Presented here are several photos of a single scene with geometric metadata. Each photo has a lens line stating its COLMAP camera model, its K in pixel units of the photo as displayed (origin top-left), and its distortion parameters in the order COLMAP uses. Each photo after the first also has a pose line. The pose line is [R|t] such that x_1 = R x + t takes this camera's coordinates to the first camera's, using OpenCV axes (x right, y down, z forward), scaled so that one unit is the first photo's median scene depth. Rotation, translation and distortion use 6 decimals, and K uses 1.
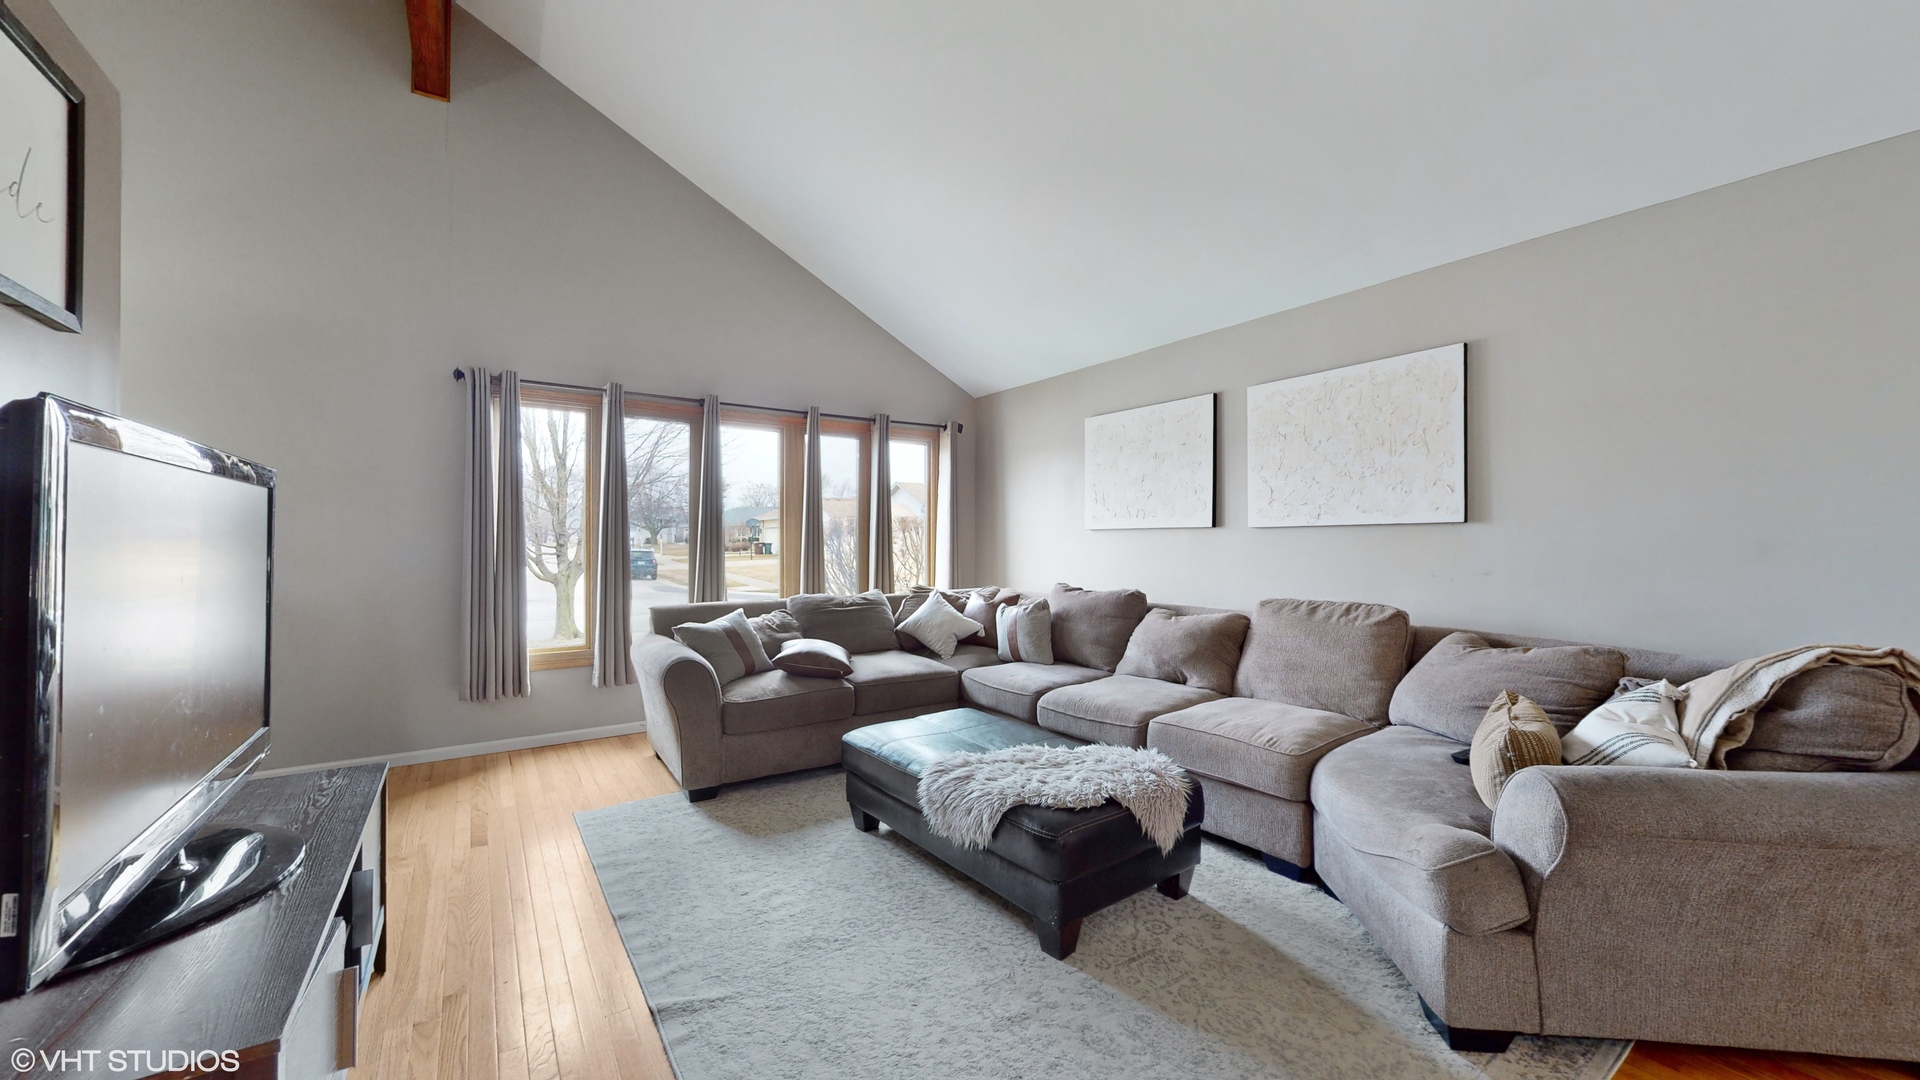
lens RADIAL K [[710.7, 0, 960.0], [0, 710.7, 540.0], [0, 0, 1]] dist [0.000860, -0.000151]
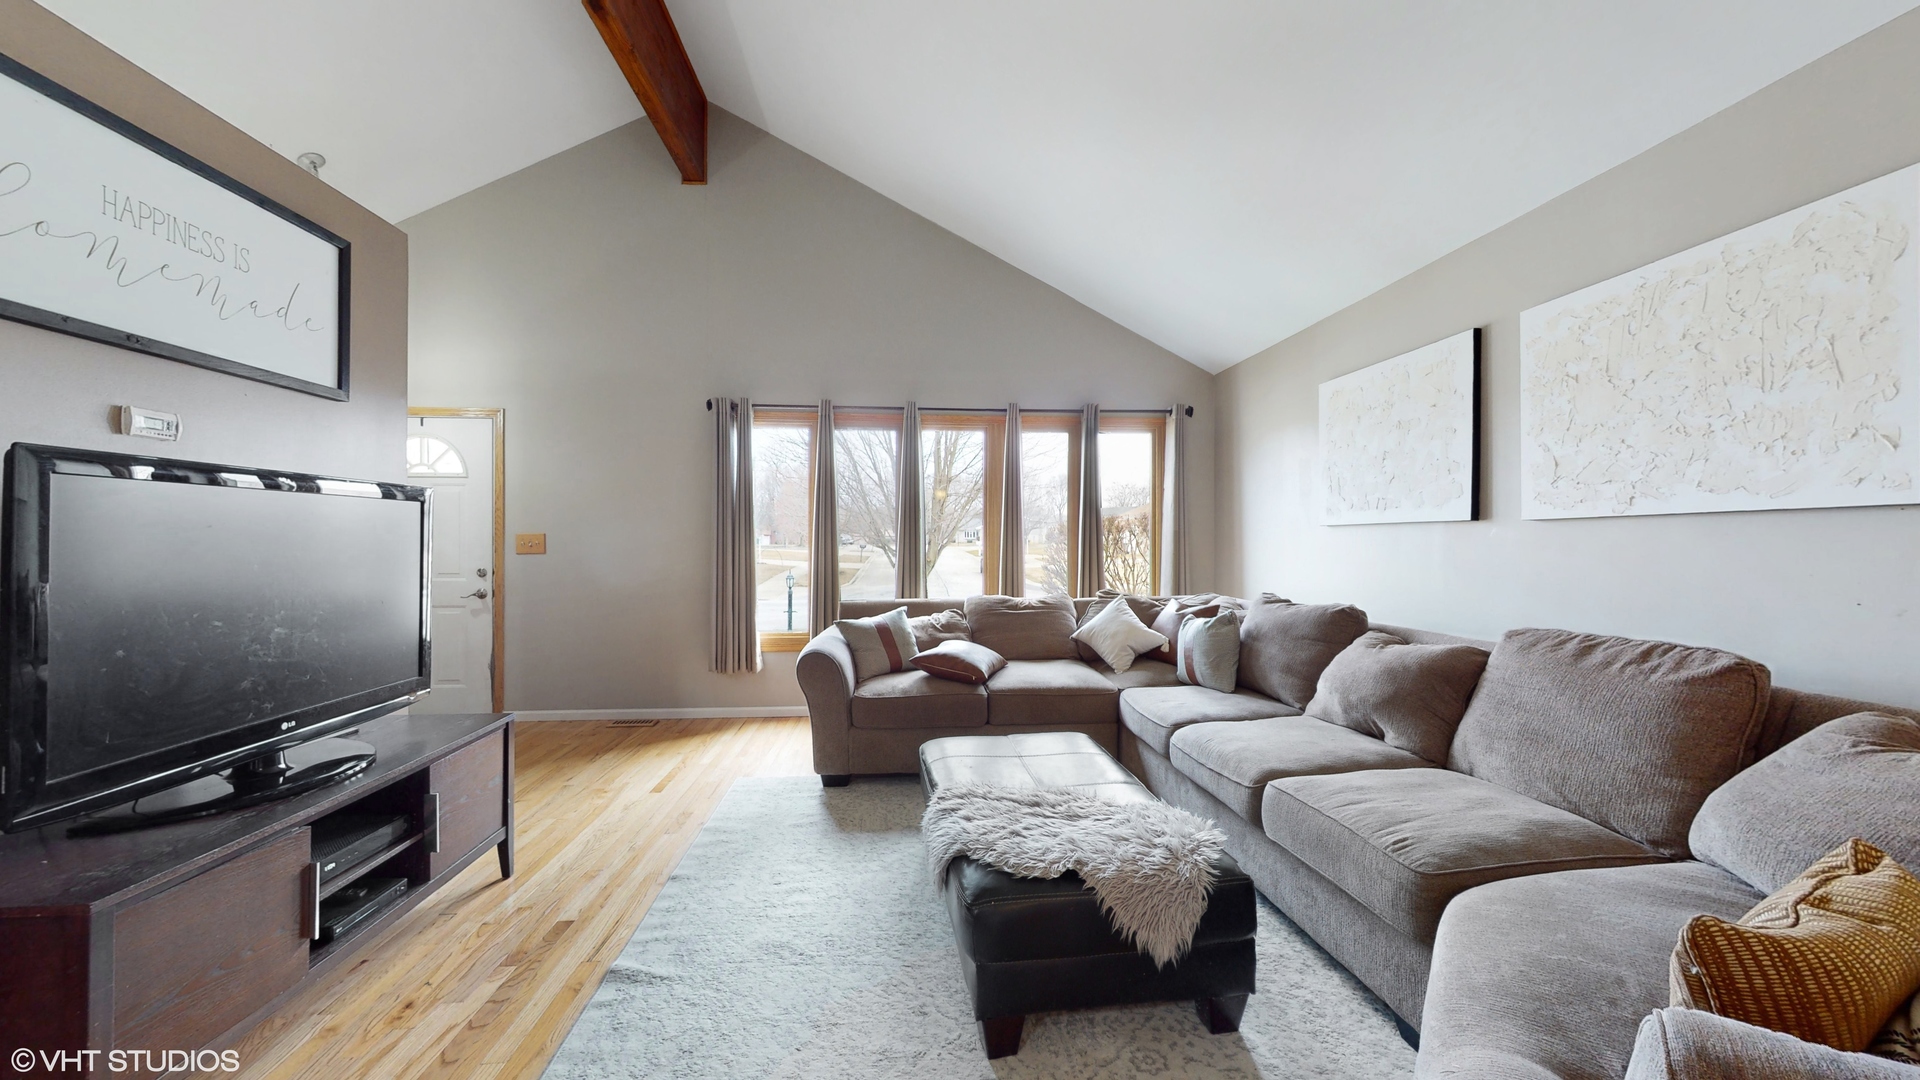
lens RADIAL K [[710.7, 0, 960.0], [0, 710.7, 540.0], [0, 0, 1]] dist [0.000860, -0.000151]
pose [[0.868589, -0.000751, -0.495533, 0.294915], [0.000529, 1.000000, -0.000587, 0.001325], [0.495533, 0.000248, 0.868589, 0.161607]]
